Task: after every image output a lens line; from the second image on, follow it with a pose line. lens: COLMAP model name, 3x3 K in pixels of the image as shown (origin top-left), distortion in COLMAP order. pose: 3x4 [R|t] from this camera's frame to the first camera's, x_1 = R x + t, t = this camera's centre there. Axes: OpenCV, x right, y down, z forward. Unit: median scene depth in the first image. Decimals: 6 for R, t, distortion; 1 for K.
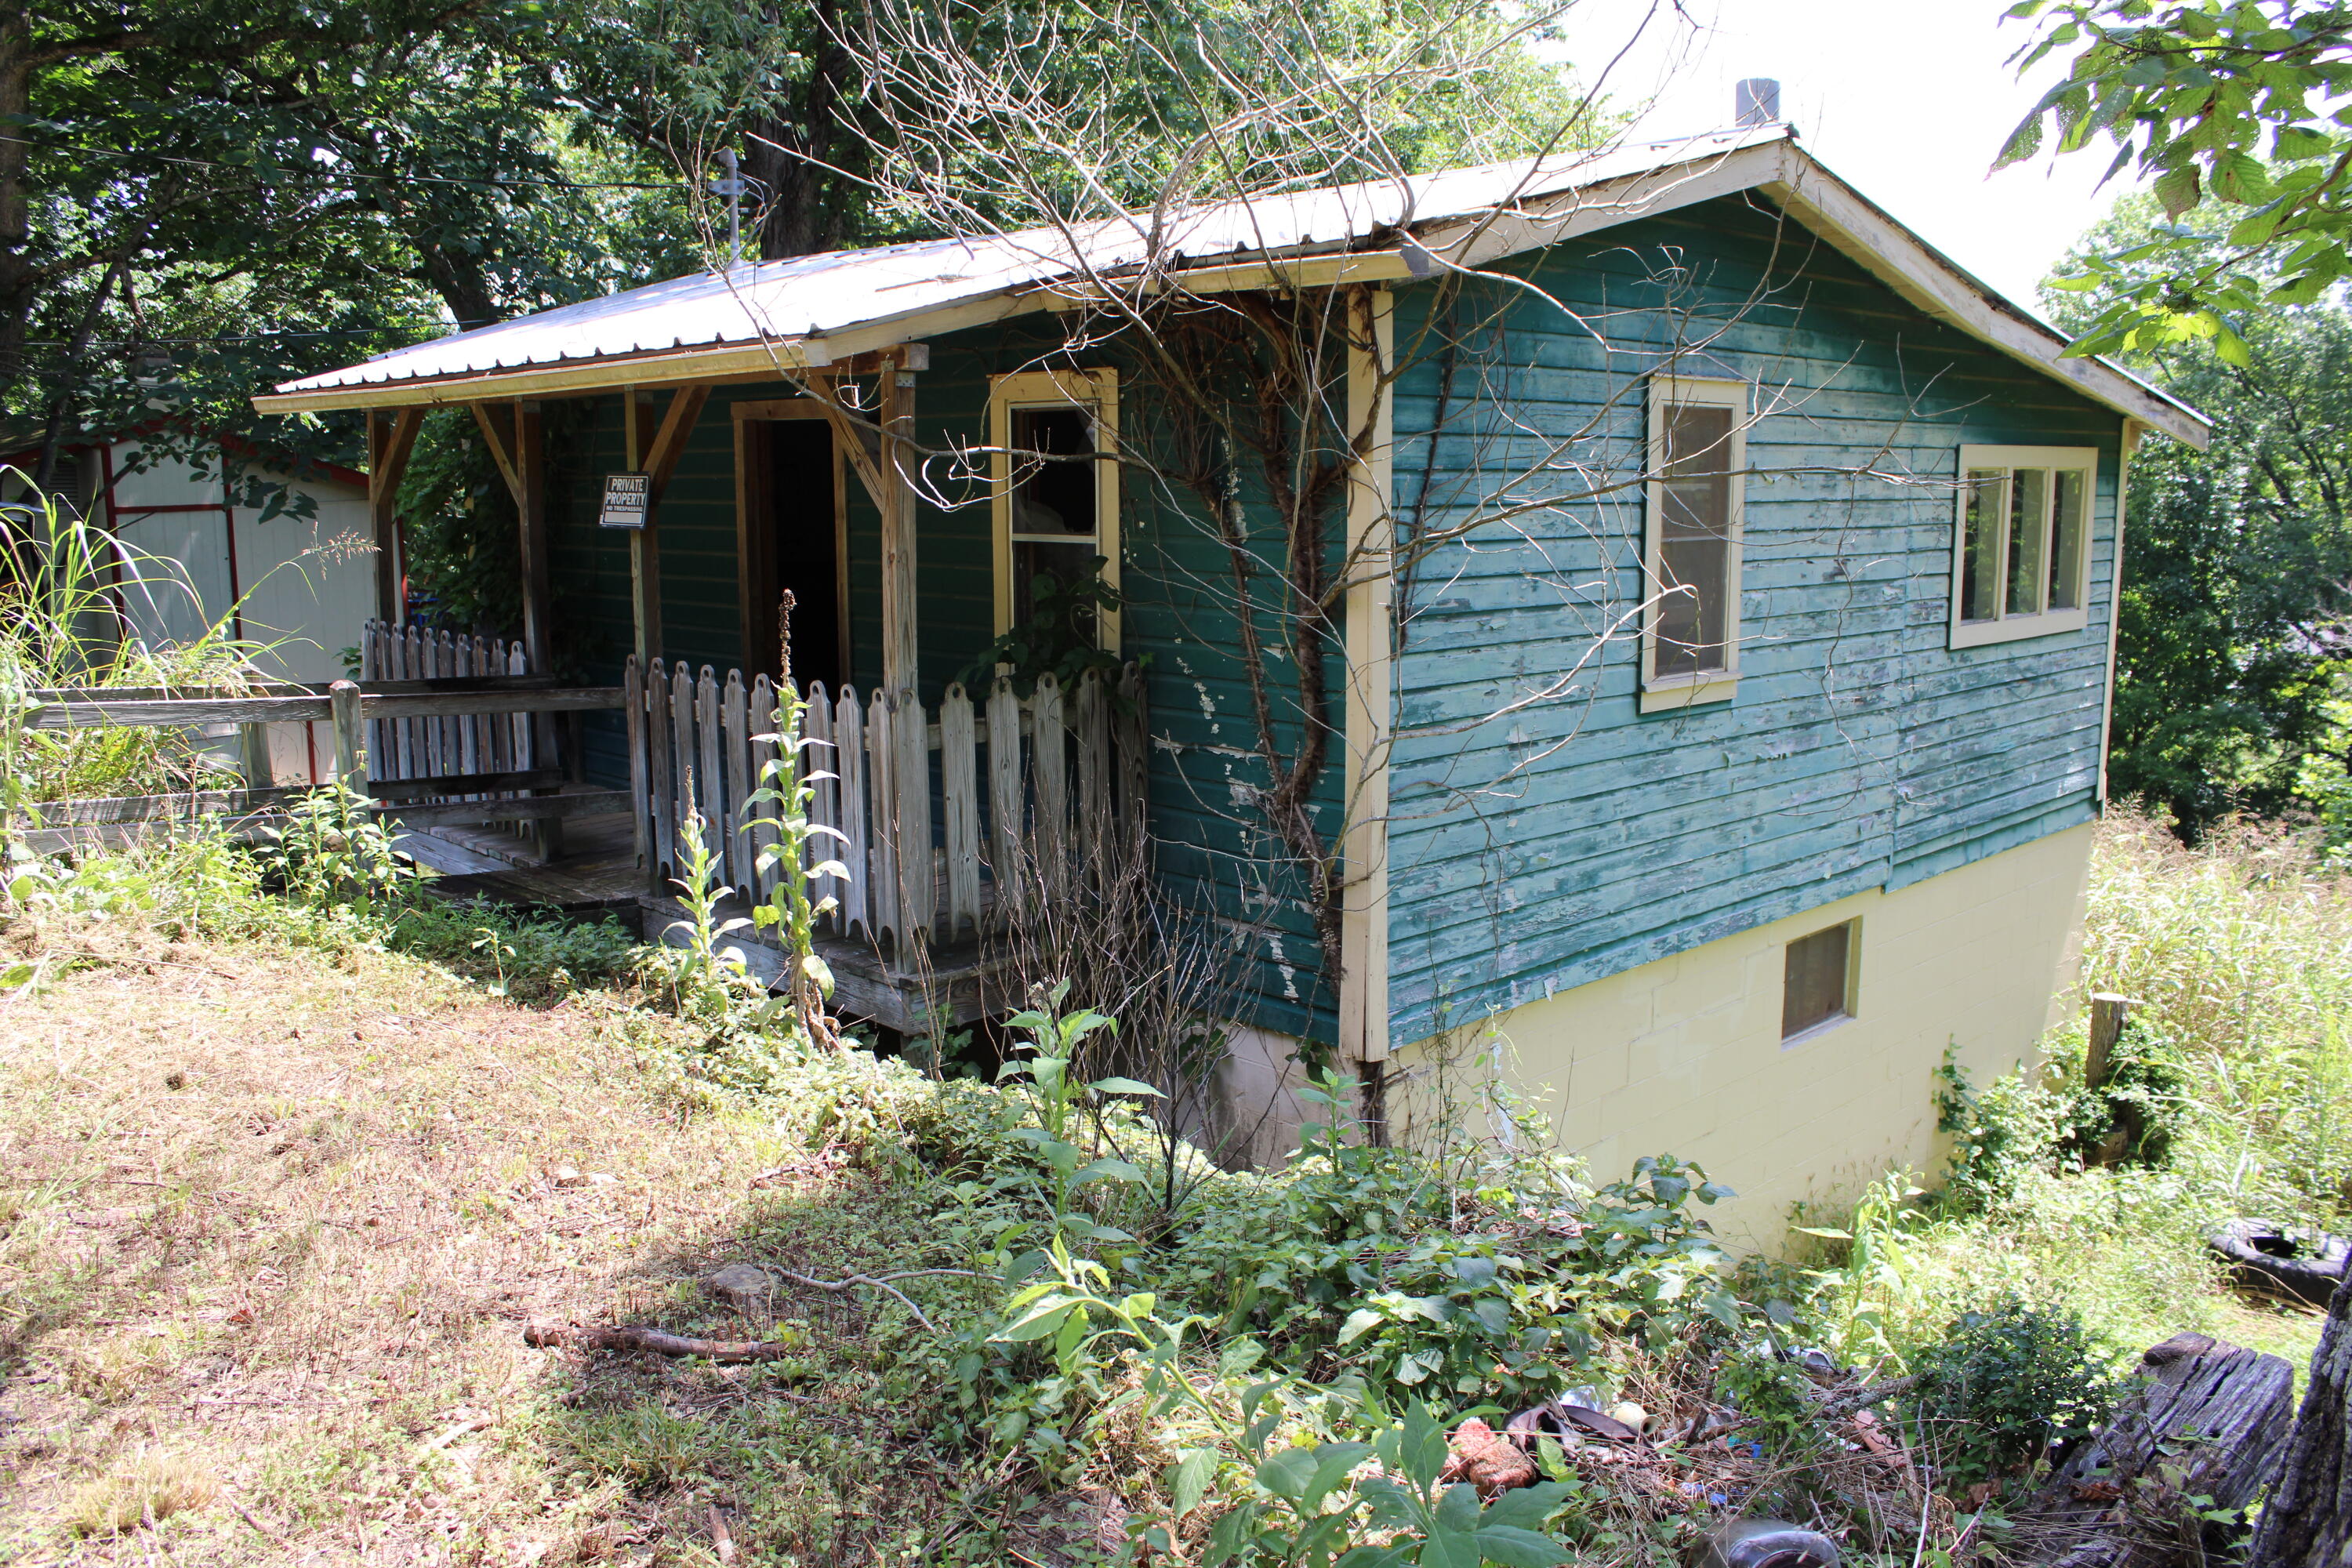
lens RADIAL K [[1922.2, 0, 1175.3], [0, 1922.2, 782.9], [0, 0, 1]] dist [-0.122978, 0.001495]
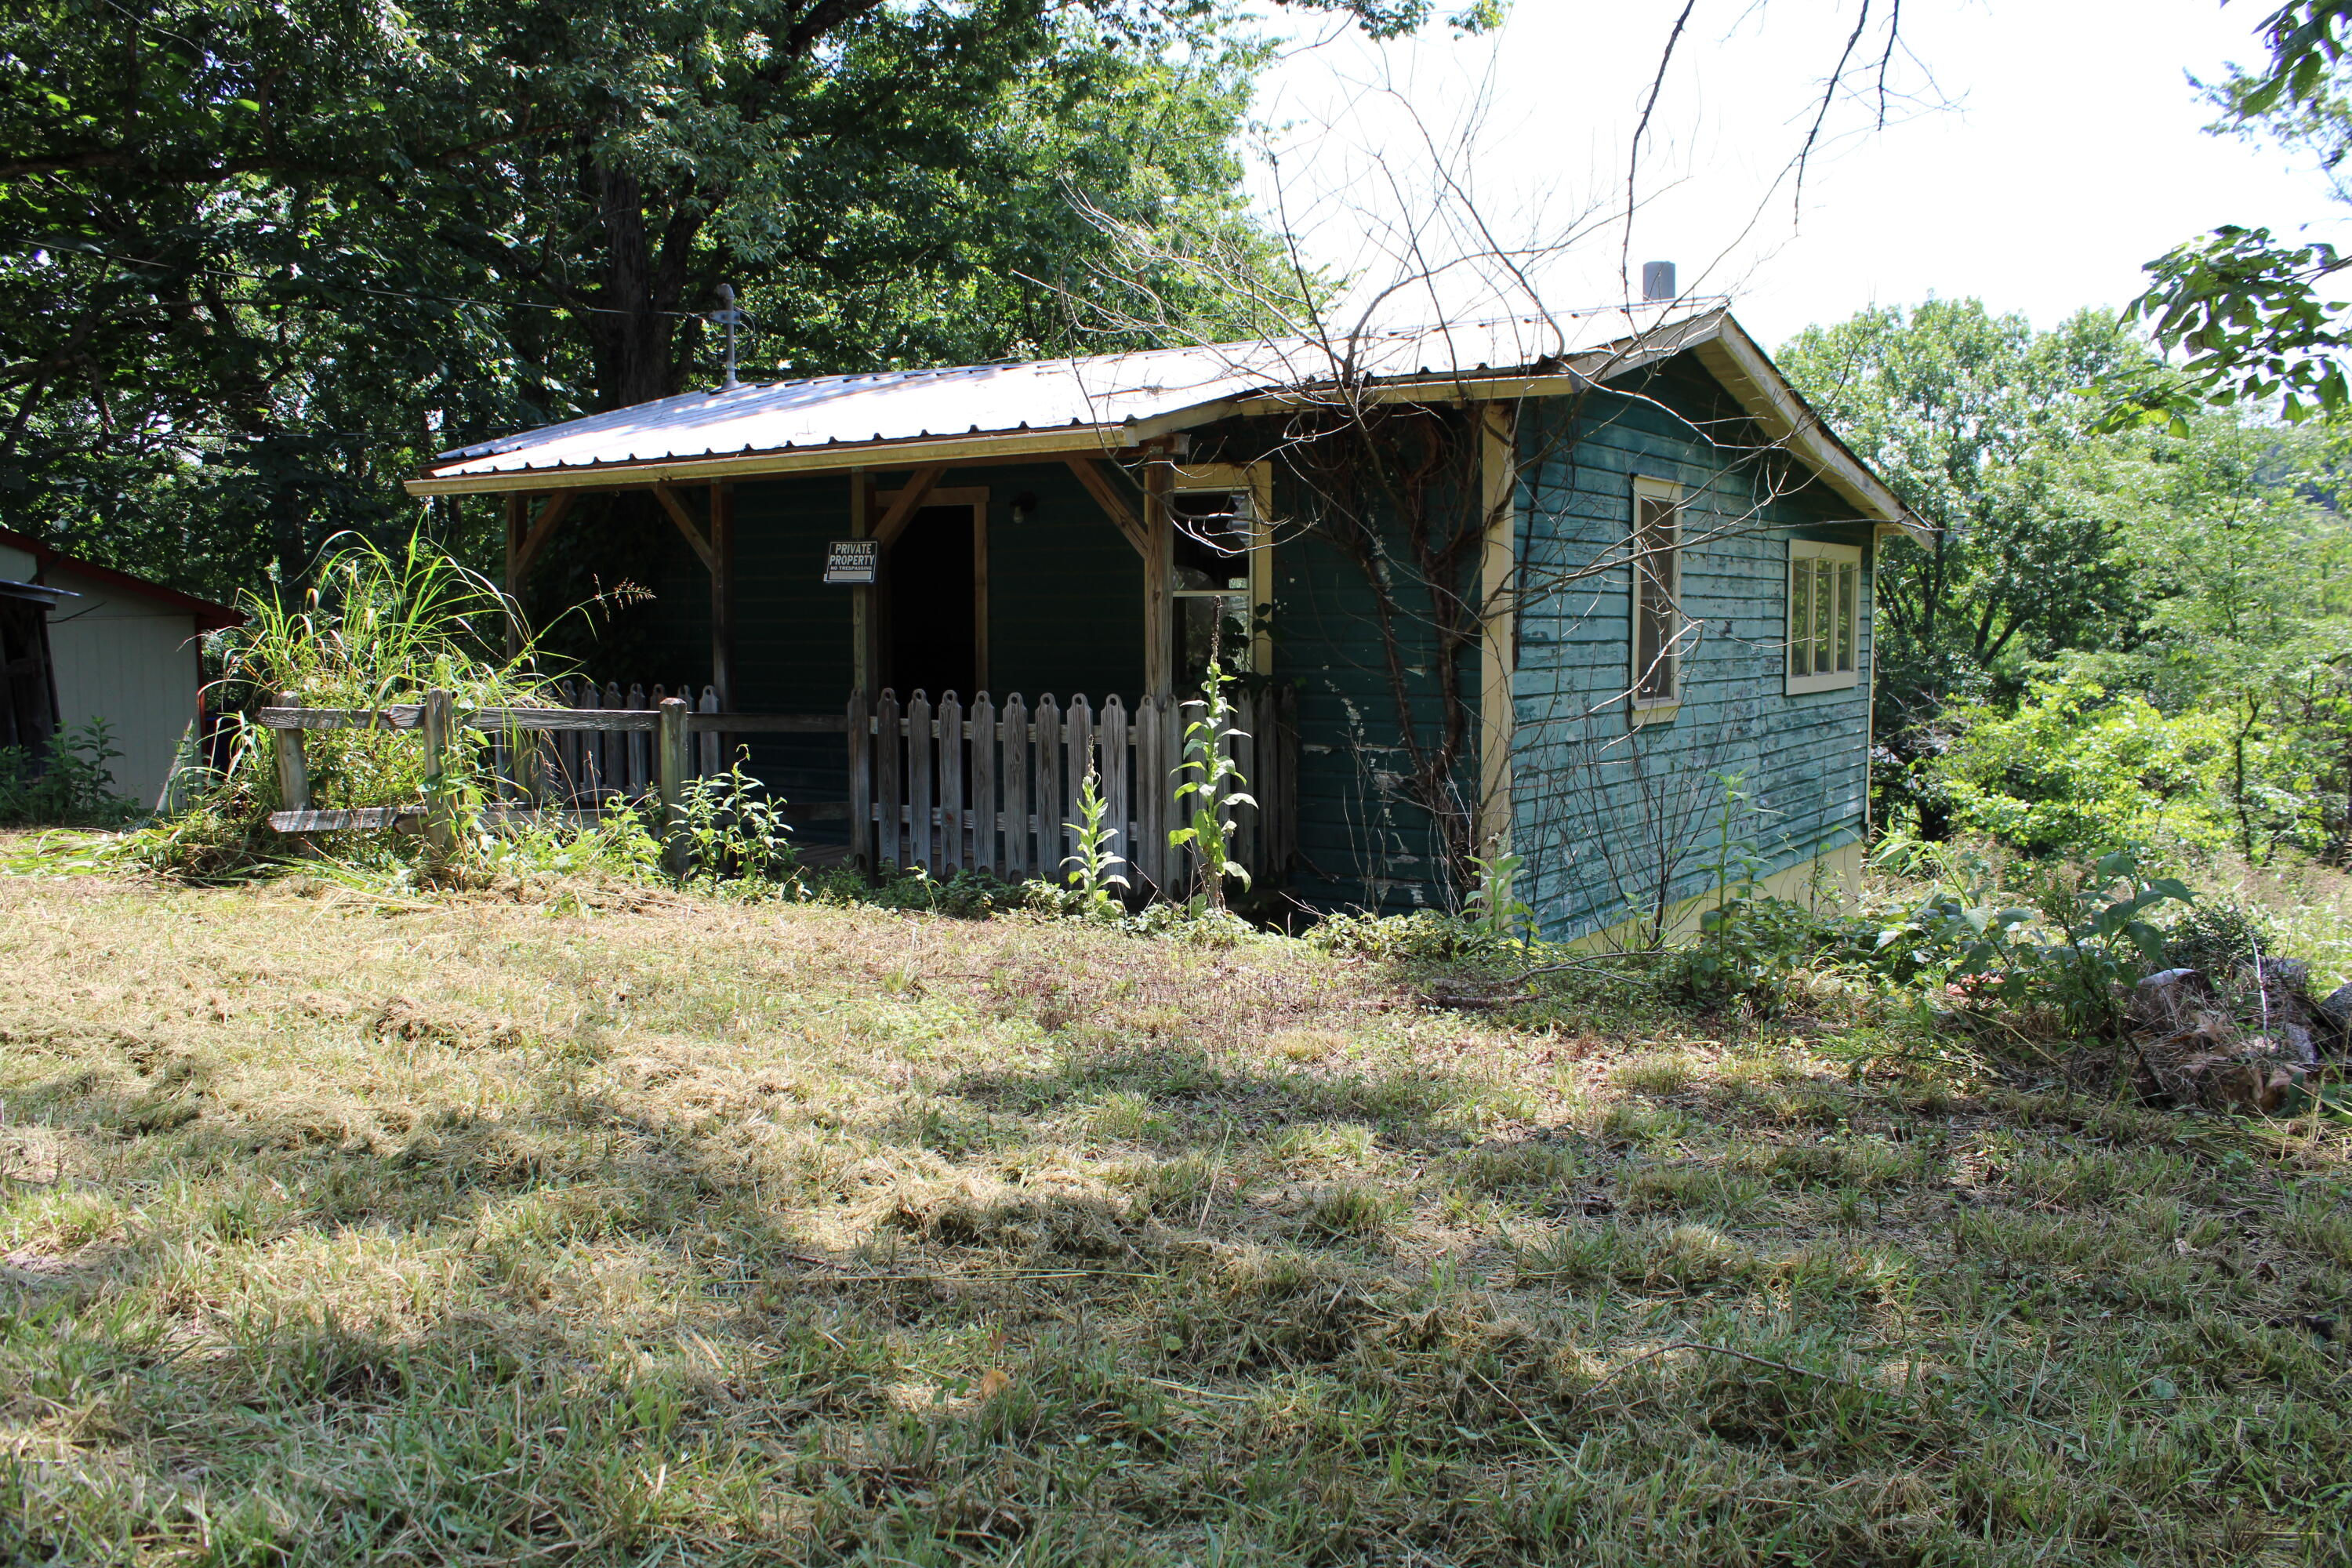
lens RADIAL K [[1922.2, 0, 1175.5], [0, 1922.2, 782.8], [0, 0, 1]] dist [-0.122978, 0.001495]
pose [[0.976098, -0.016458, 0.216708, -0.377591], [0.033739, 0.996515, -0.076289, 0.099265], [-0.214697, 0.081777, 0.973251, -0.243175]]
